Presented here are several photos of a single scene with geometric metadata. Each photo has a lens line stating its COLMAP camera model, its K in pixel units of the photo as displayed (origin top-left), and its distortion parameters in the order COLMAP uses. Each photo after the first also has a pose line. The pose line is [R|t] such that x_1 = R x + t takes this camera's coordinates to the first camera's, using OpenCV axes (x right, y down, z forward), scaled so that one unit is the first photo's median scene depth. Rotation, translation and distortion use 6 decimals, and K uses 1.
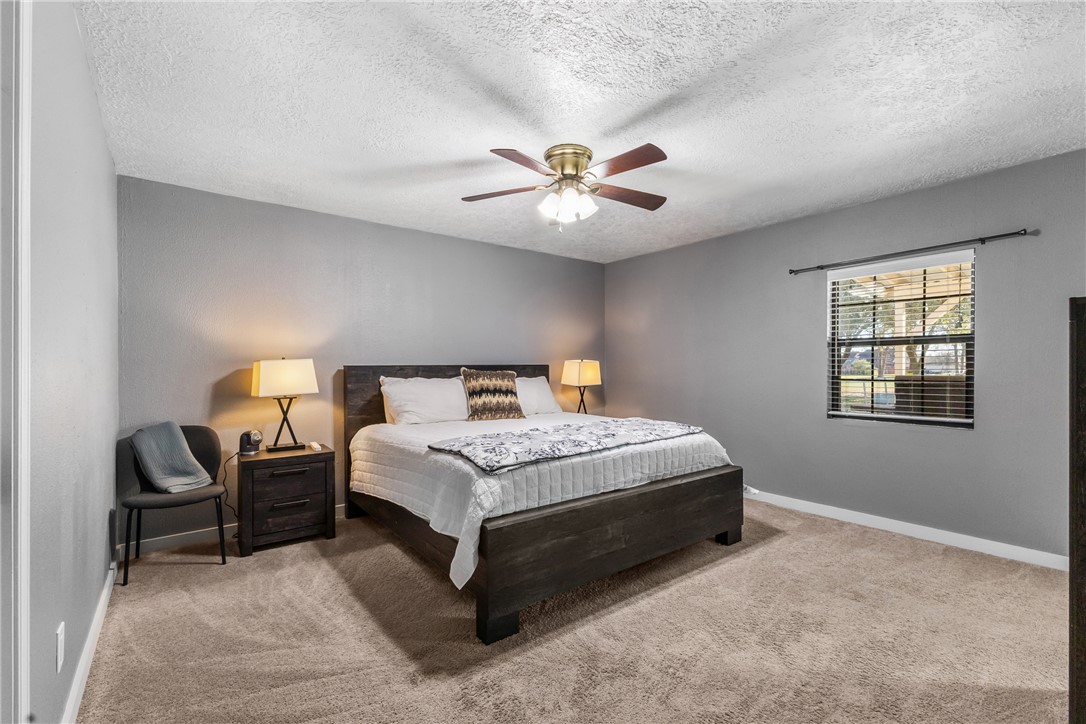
lens RADIAL K [[475.7, 0, 536.7], [0, 475.7, 366.3], [0, 0, 1]] dist [0.037400, -0.000023]
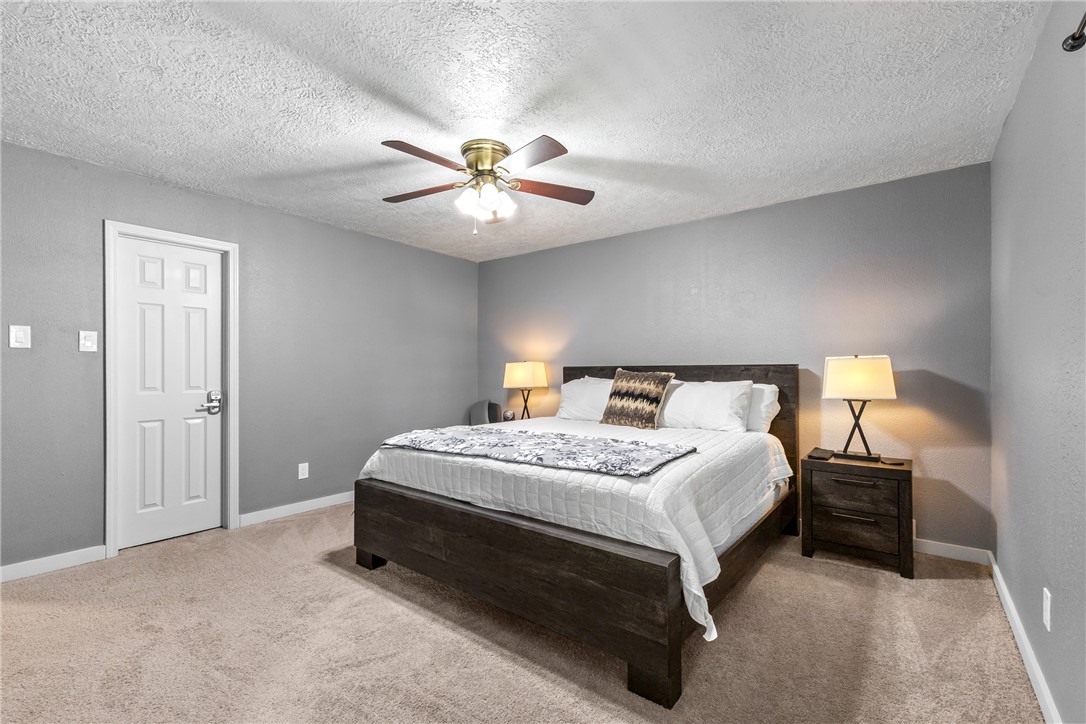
lens RADIAL K [[475.7, 0, 536.7], [0, 475.7, 366.3], [0, 0, 1]] dist [0.037400, -0.000023]
pose [[0.245488, -0.002290, -0.969397, 0.799536], [0.000139, 0.999997, -0.002327, 0.000735], [0.969400, 0.000436, 0.245488, 0.665240]]
